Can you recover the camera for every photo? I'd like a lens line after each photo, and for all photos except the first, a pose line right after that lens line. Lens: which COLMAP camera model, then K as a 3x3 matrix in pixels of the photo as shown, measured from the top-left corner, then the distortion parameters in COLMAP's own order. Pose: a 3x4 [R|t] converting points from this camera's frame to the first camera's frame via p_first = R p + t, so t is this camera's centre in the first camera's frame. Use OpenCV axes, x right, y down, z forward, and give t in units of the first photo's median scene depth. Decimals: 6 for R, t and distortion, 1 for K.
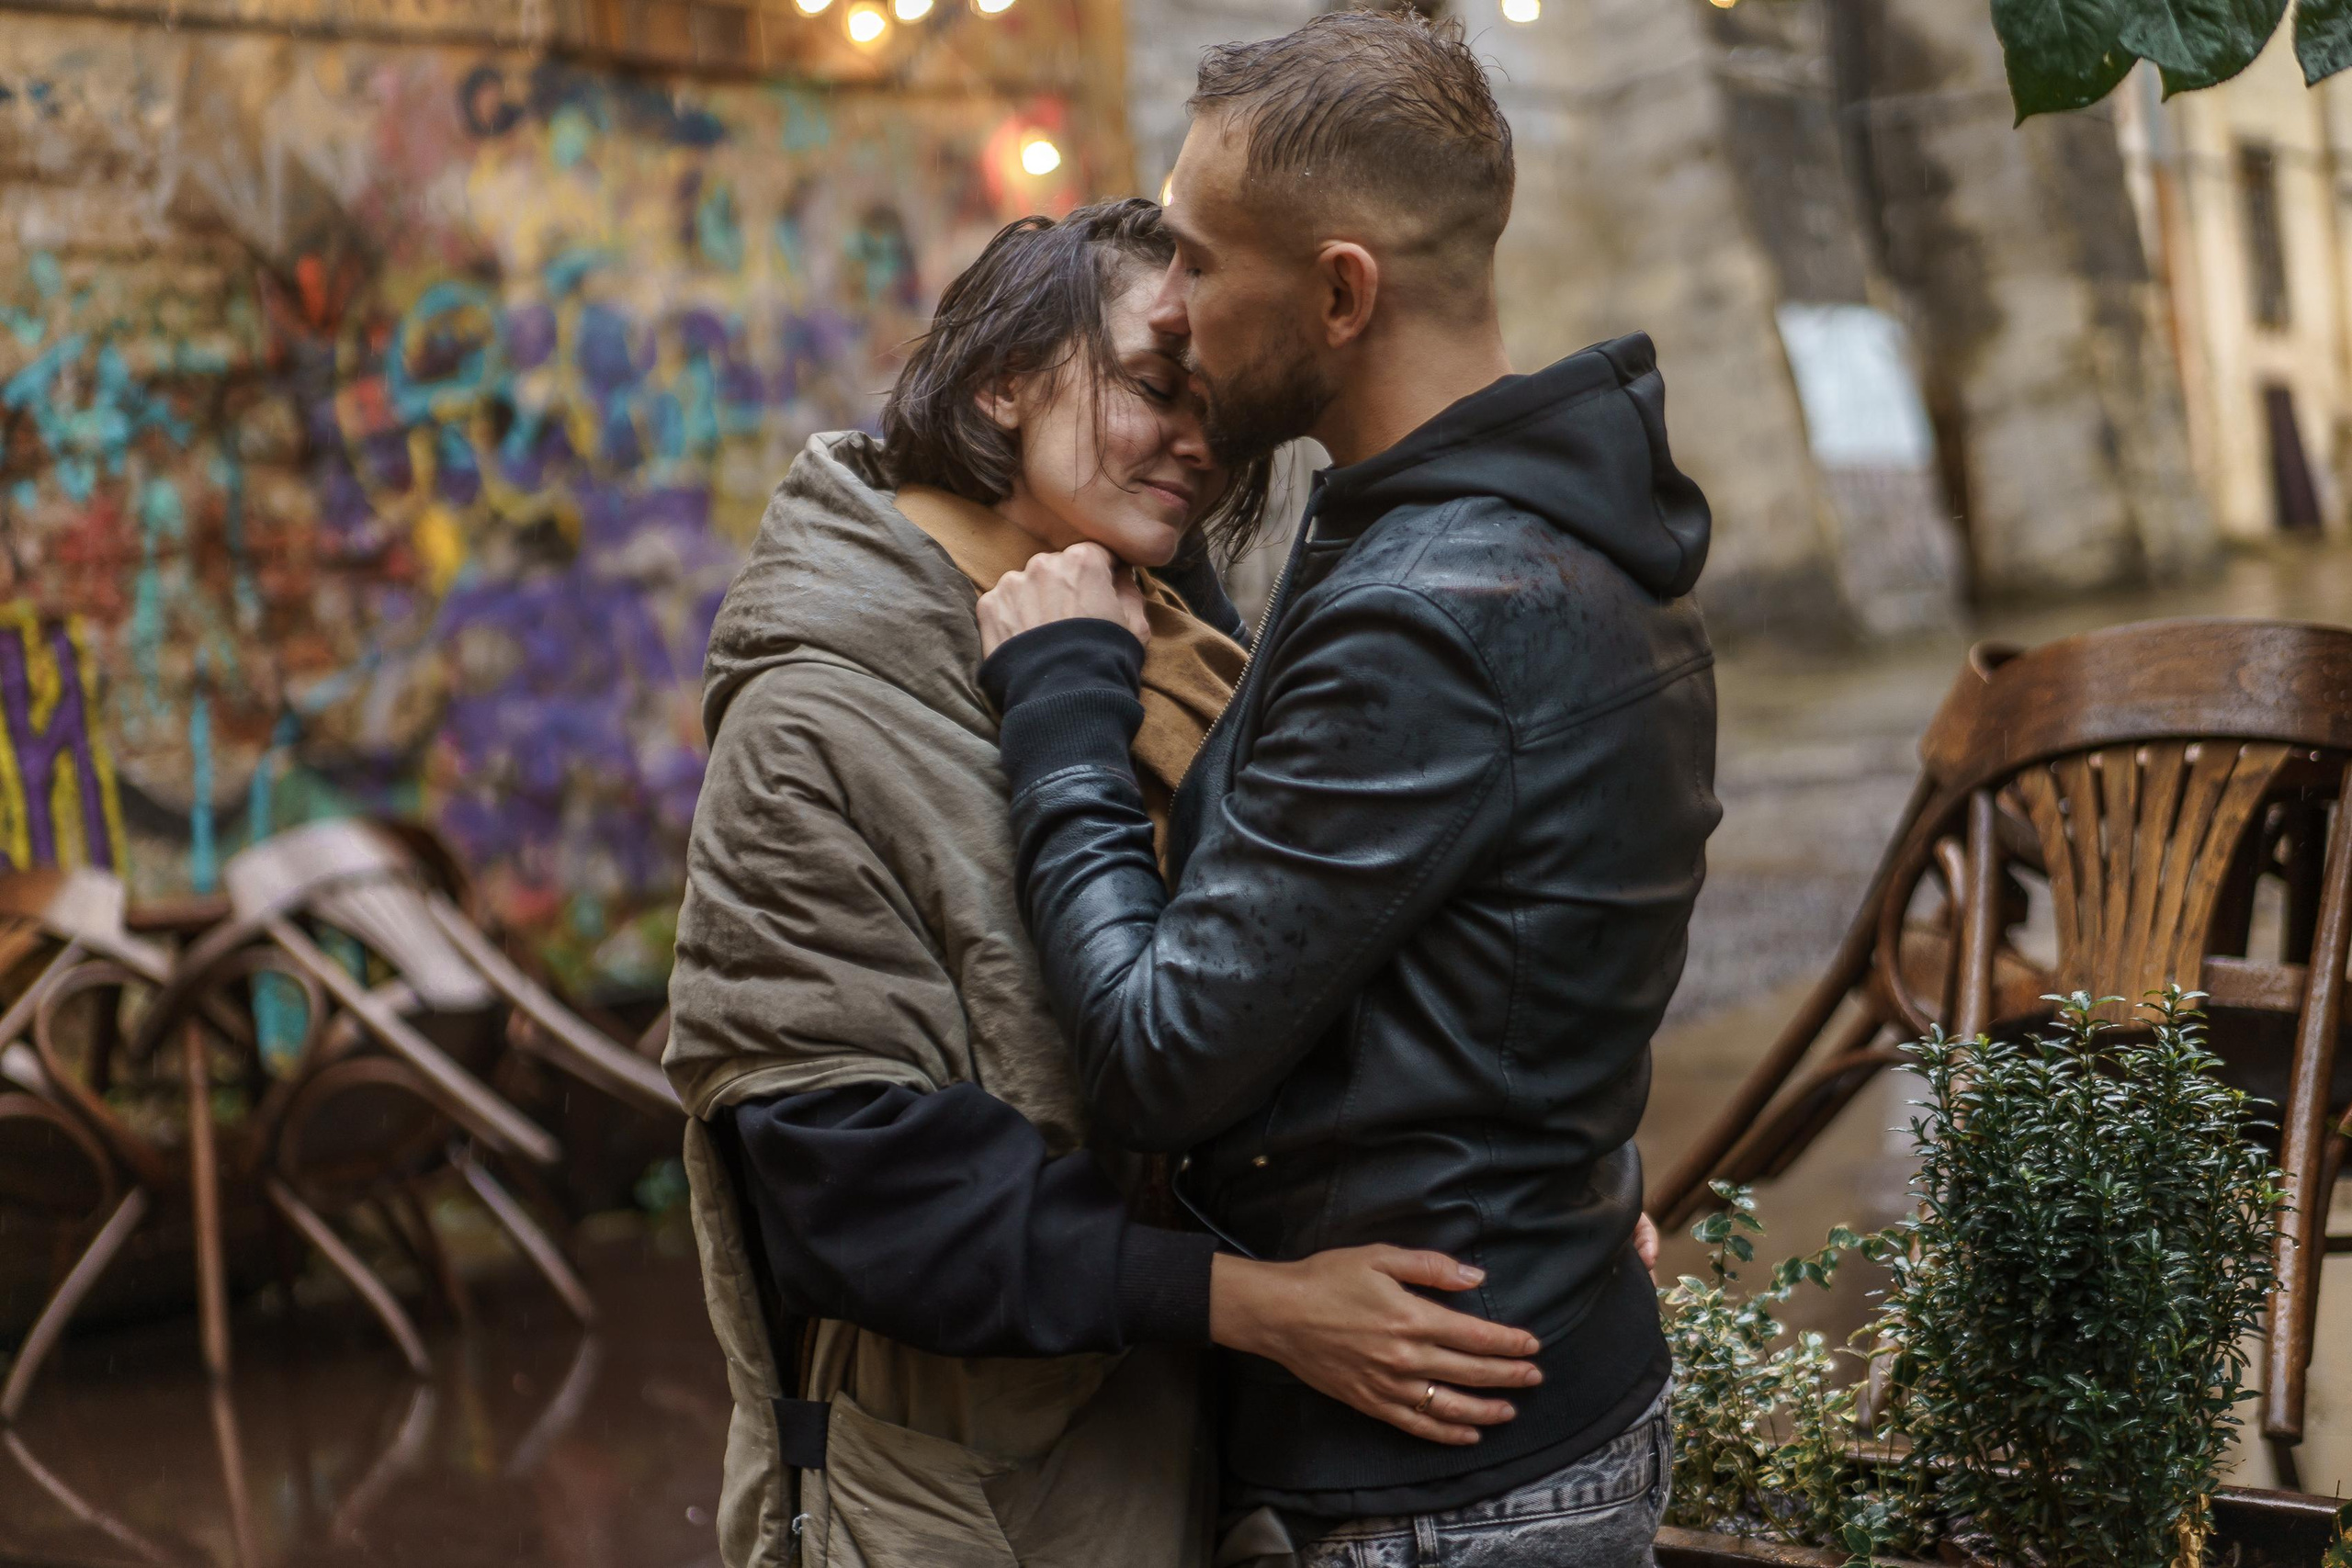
lens RADIAL K [[3818.3, 0, 1176.0], [0, 3818.3, 784.0], [0, 0, 1]] dist [0.021334, 0.036155]
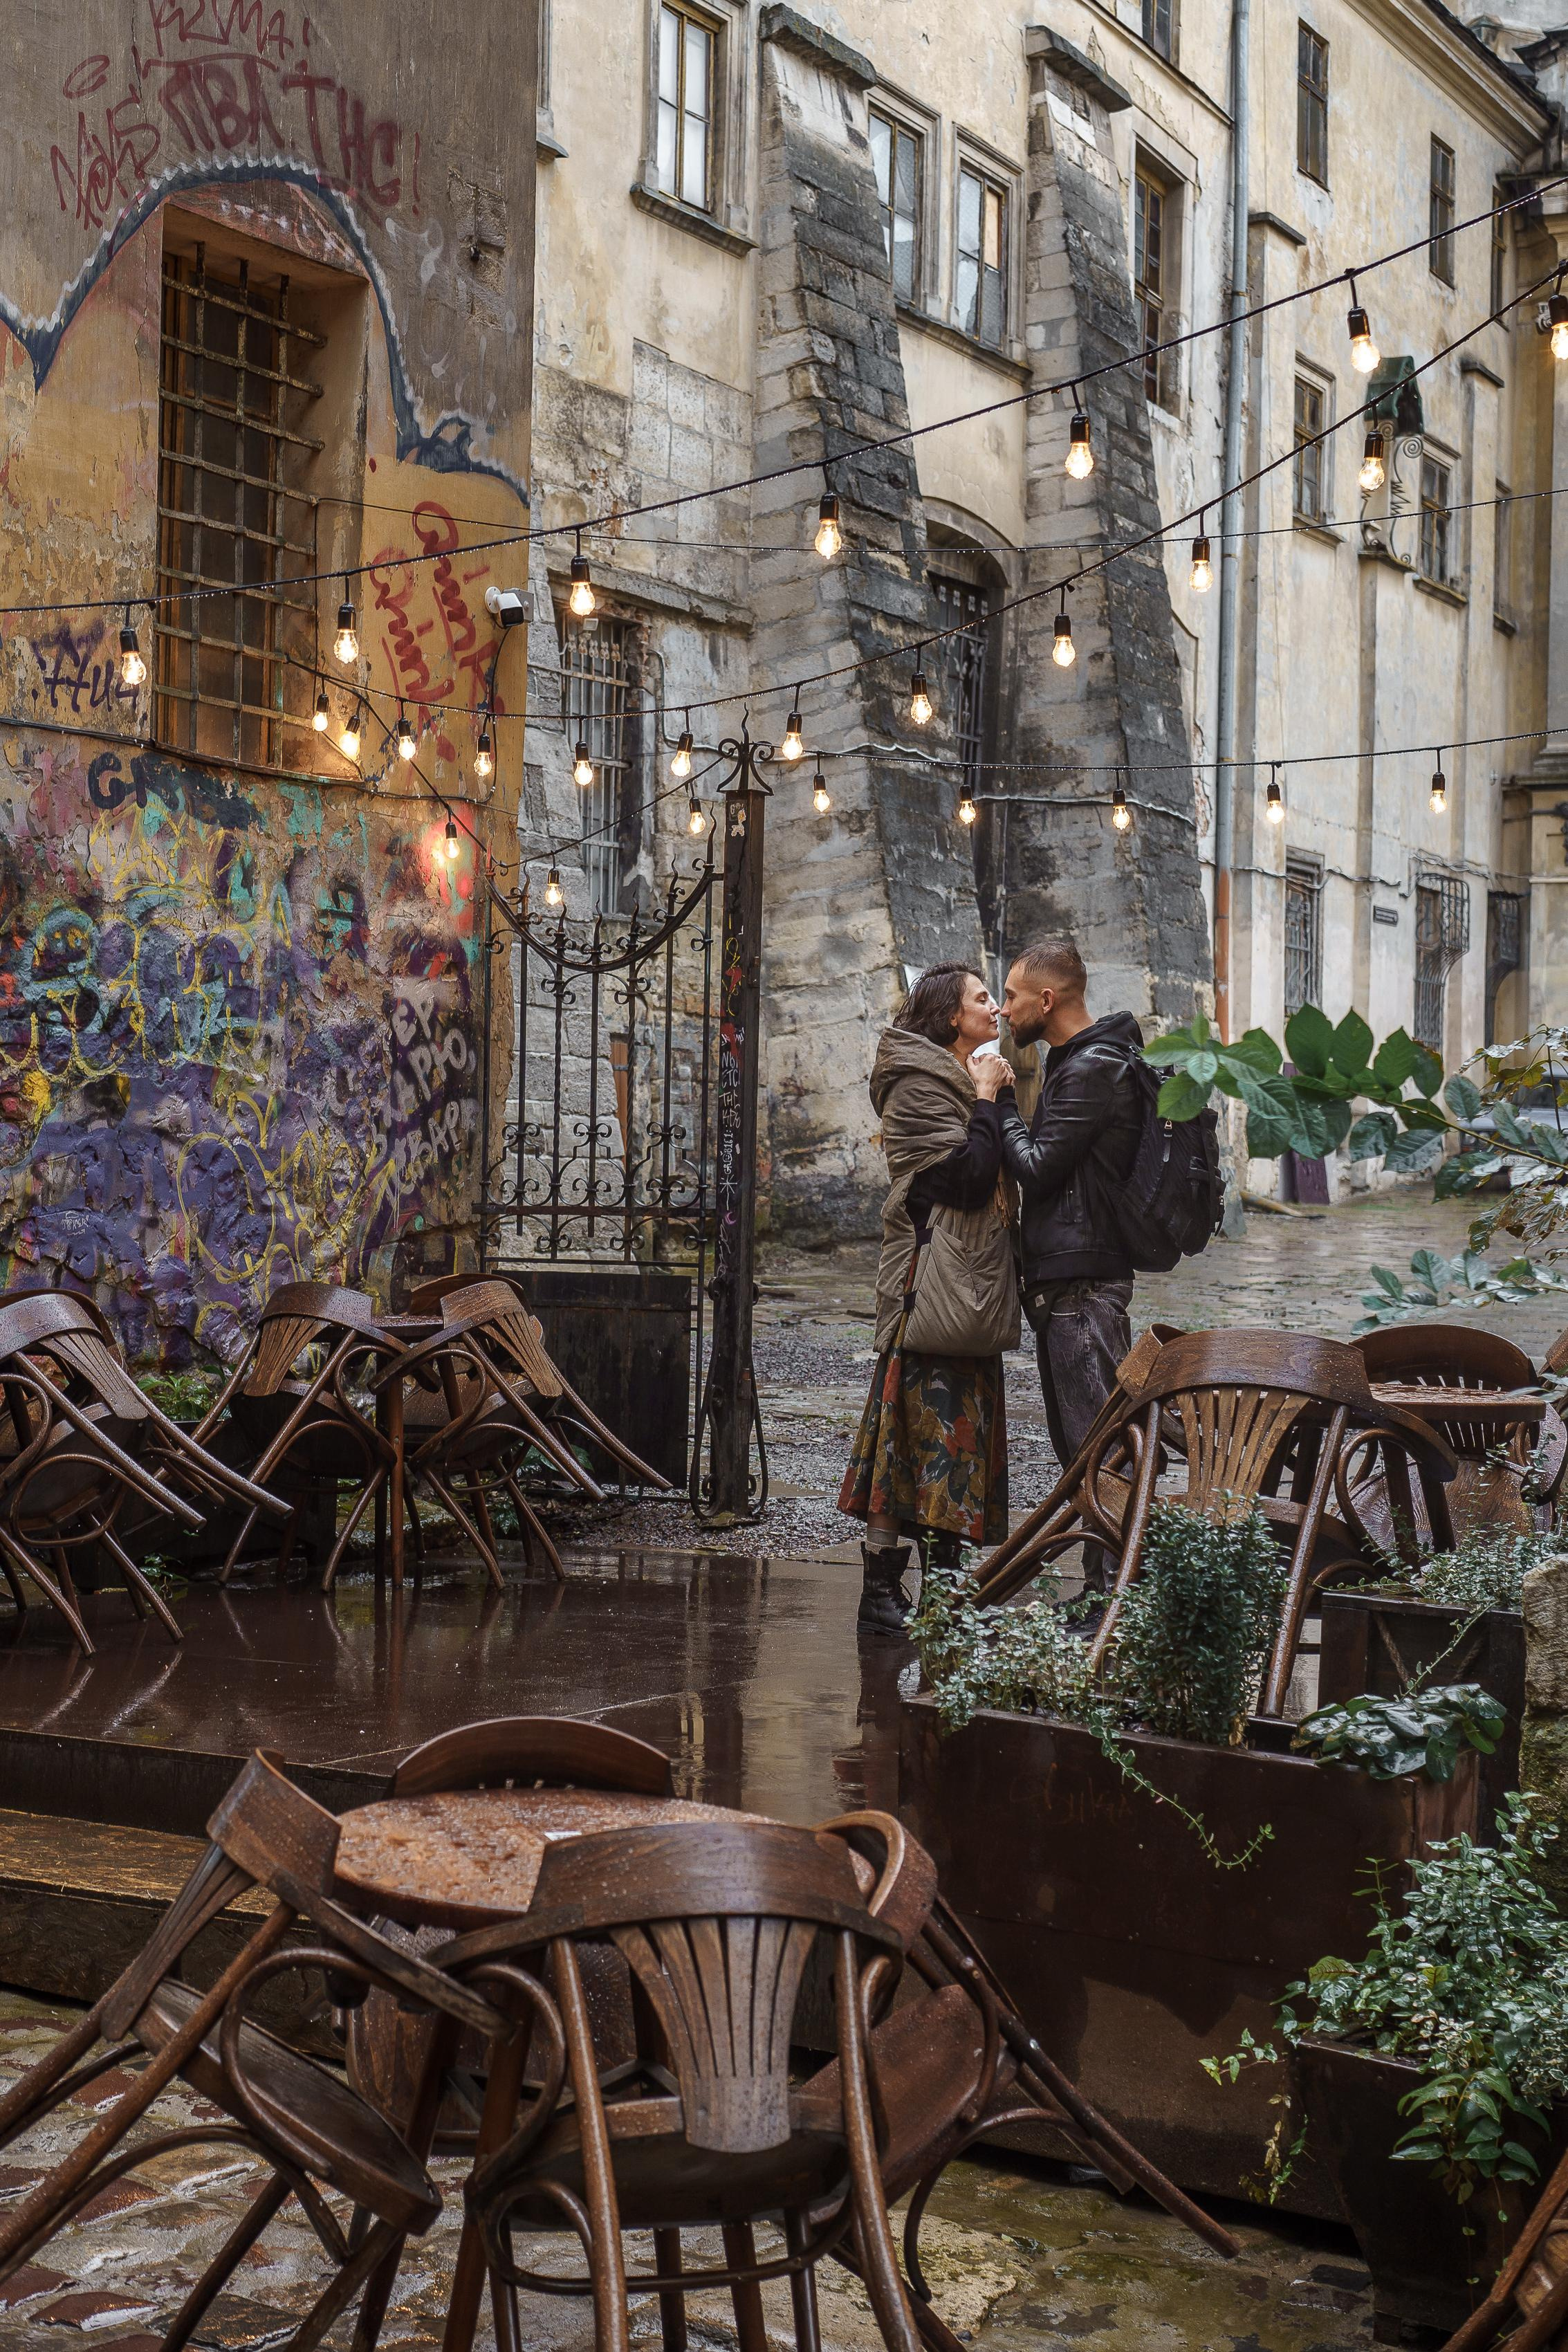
lens RADIAL K [[3818.4, 0, 784.0], [0, 3818.4, 1176.0], [0, 0, 1]] dist [0.021334, 0.036155]
pose [[0.980490, 0.126181, 0.150726, -0.127553], [-0.120077, 0.991556, -0.048969, 0.002822], [-0.155632, 0.029915, 0.987362, -0.405856]]
